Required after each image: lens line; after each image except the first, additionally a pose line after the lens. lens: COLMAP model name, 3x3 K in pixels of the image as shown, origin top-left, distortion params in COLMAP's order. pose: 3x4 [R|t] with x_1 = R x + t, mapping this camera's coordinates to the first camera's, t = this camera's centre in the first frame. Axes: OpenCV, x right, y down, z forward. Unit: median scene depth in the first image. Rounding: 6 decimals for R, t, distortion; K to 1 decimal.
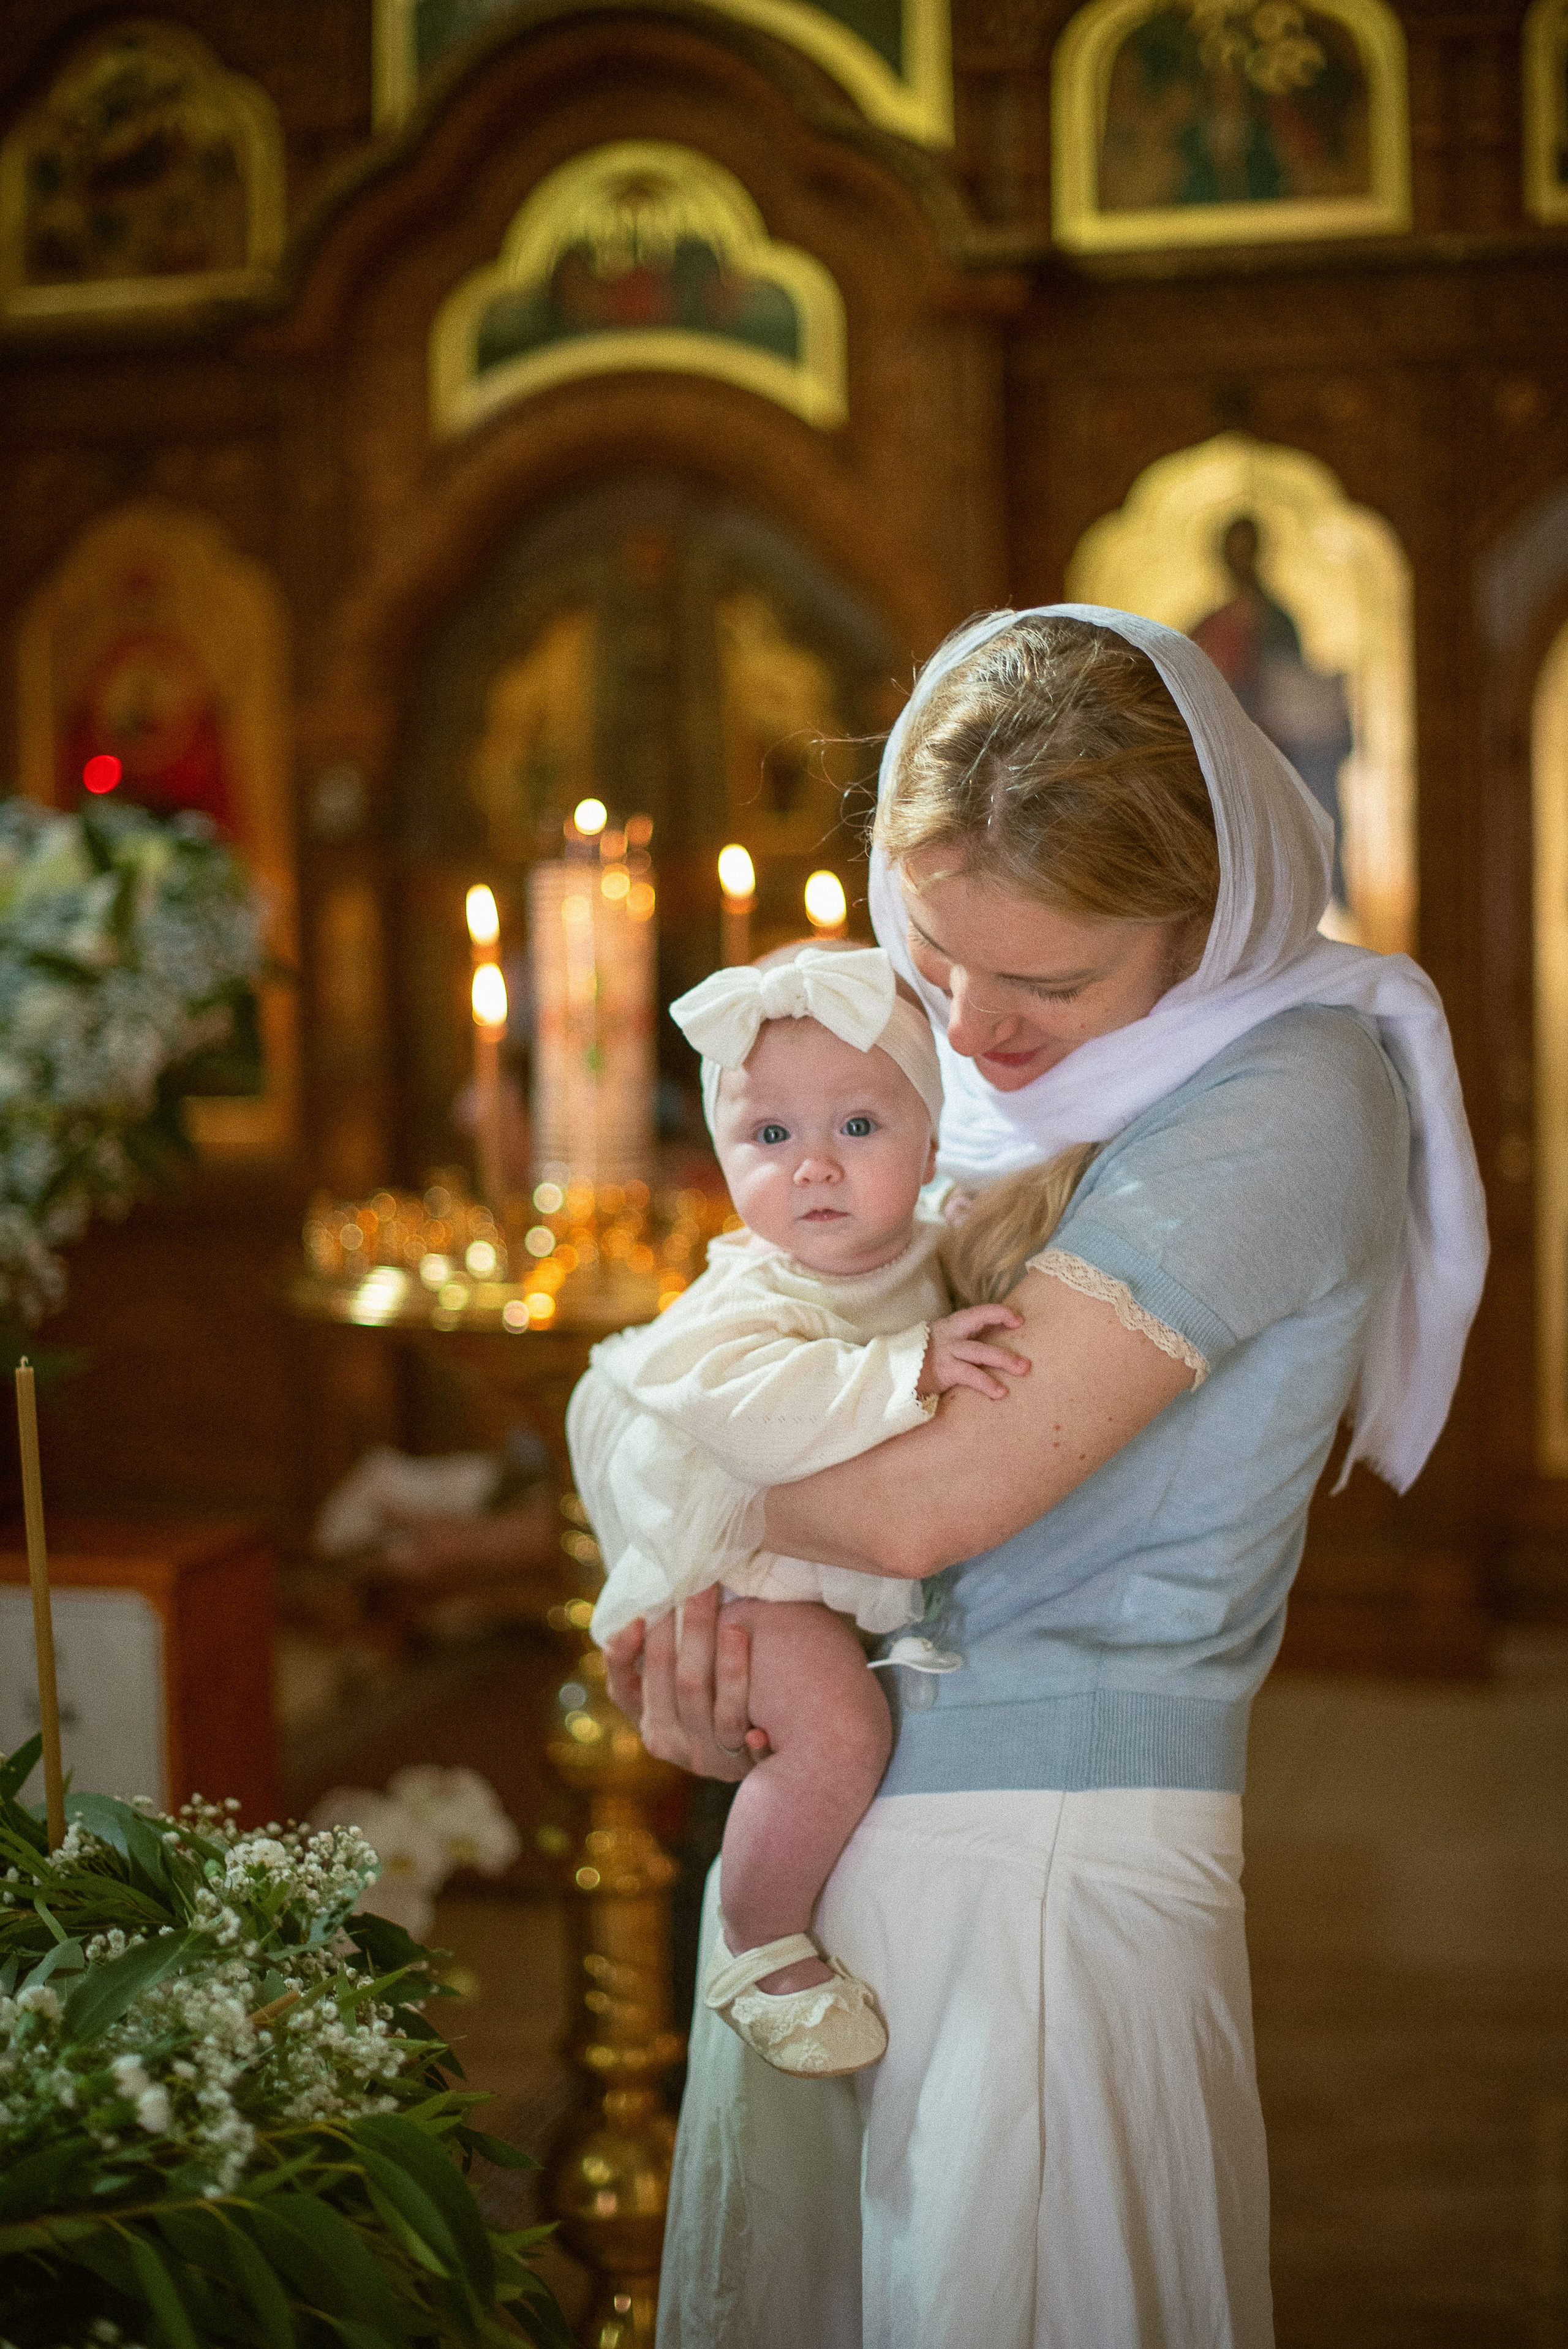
lens RADIAL K [[3289.6, 0, 676.5], [0, 3289.6, 1173.9], [0, 0, 1]] dist [-0.115076, 0.083382]
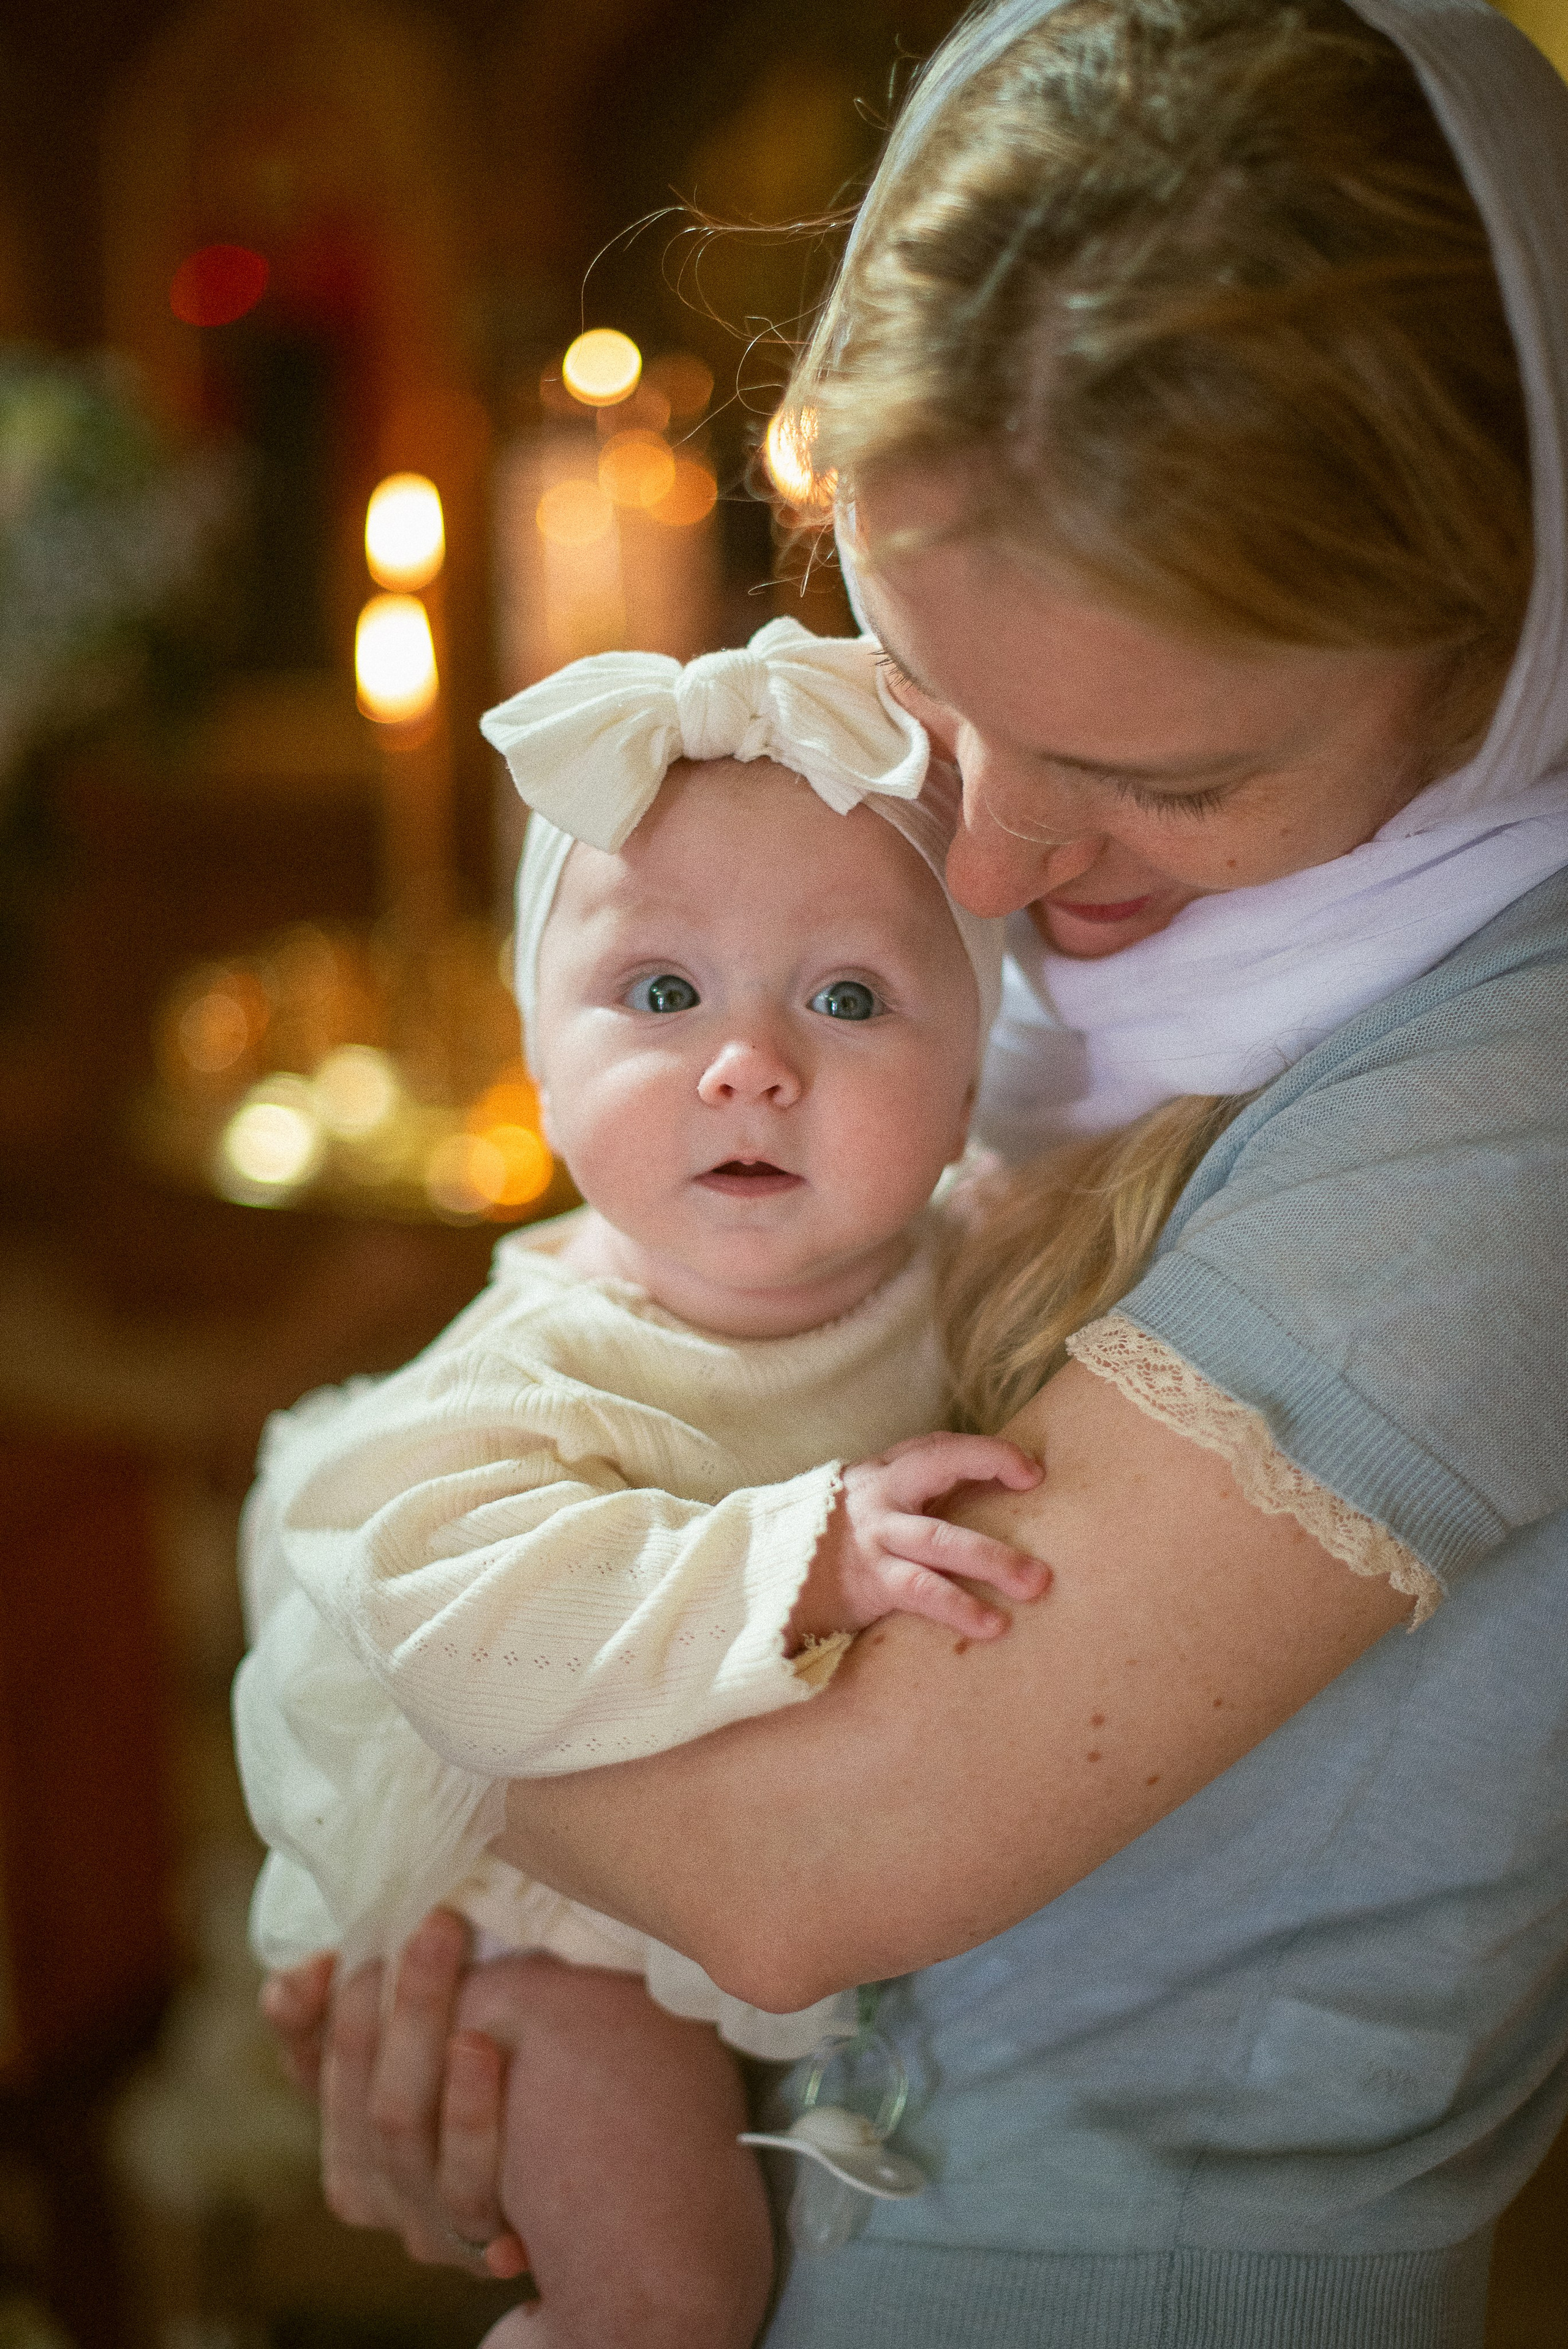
lens RADIAL K [[3289.1, 0, 676.5], [0, 3289.1, 1173.9], [0, 0, 1]] dist [-0.115076, 0.083382]
pose [[0.981712, 0.075765, -0.174646, 0.134084], [-0.043382, 0.982289, 0.182281, -0.085499], [0.185364, -0.171371, 0.967612, 0.543222]]
